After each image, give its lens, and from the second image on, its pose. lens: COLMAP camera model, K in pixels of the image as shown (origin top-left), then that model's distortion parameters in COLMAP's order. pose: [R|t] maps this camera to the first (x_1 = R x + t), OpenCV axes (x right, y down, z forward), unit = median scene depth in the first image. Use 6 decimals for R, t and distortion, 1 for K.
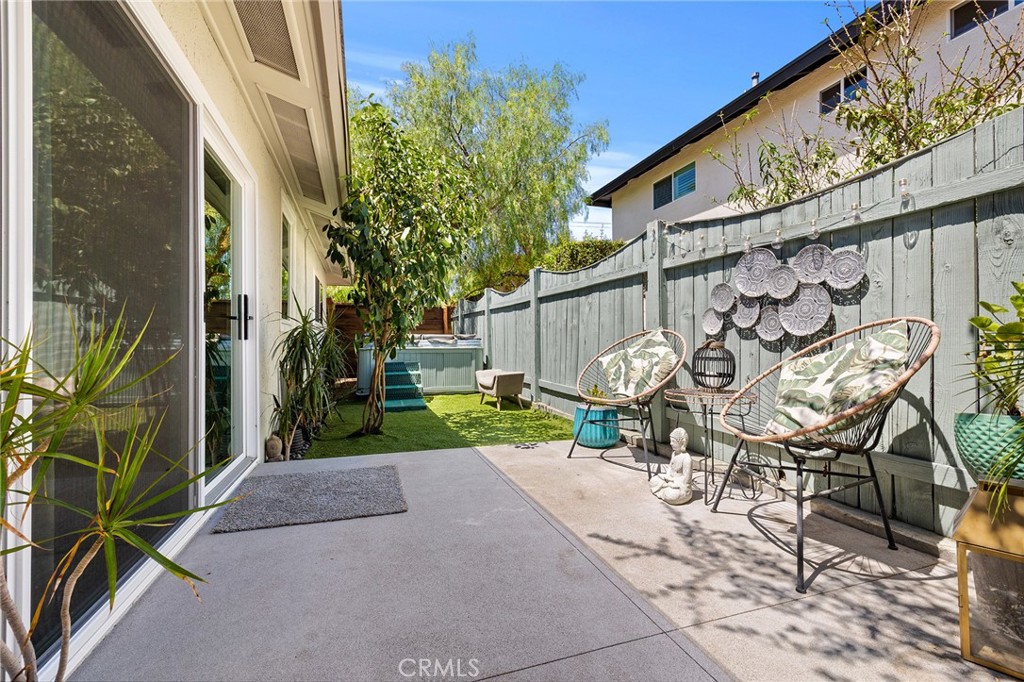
lens RADIAL K [[439.8, 0, 511.5], [0, 439.8, 340.4], [0, 0, 1]] dist [0.003721, 0.000376]
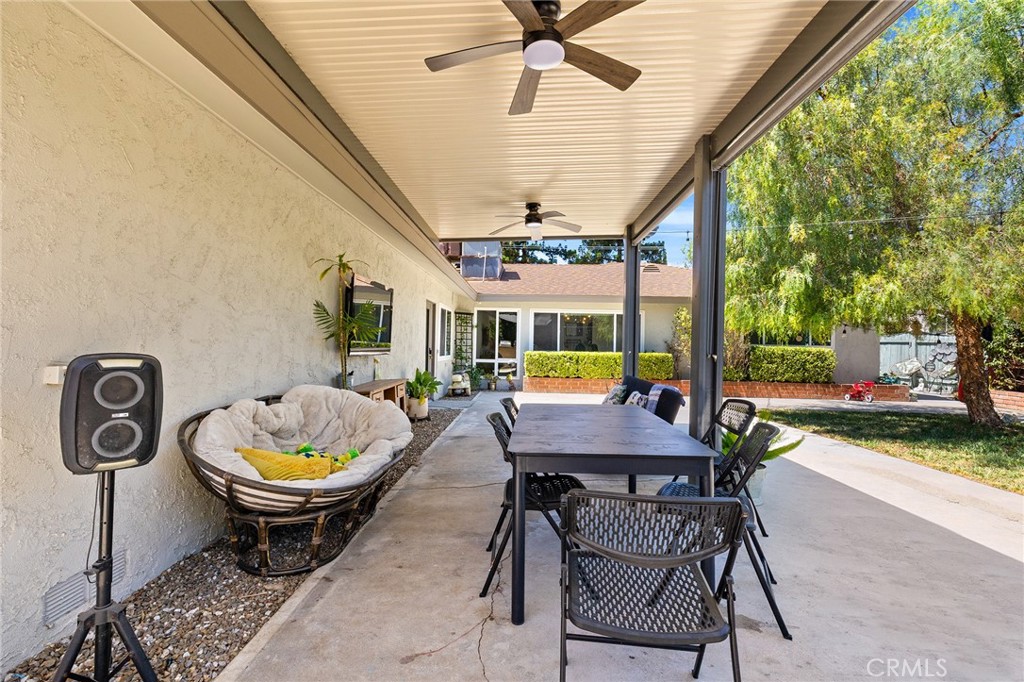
lens RADIAL K [[439.8, 0, 507.2], [0, 439.8, 339.4], [0, 0, 1]] dist [0.003721, 0.000376]
pose [[0.922861, 0.012619, -0.384927, -1.359924], [-0.012107, 0.999920, 0.003752, -0.143570], [0.384943, 0.001198, 0.922939, -3.639093]]
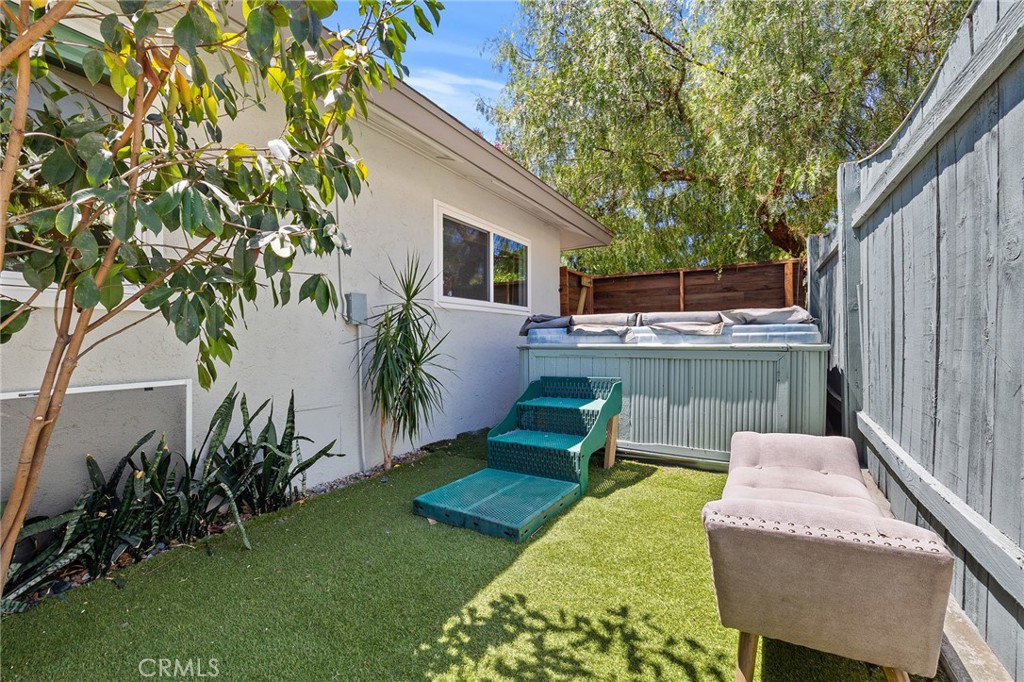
lens RADIAL K [[439.8, 0, 513.6], [0, 439.8, 342.0], [0, 0, 1]] dist [0.003721, 0.000376]
pose [[0.657717, 0.010454, -0.753193, 0.068072], [0.002198, 0.999873, 0.015797, 0.014361], [0.753262, -0.012046, 0.657610, 1.293917]]
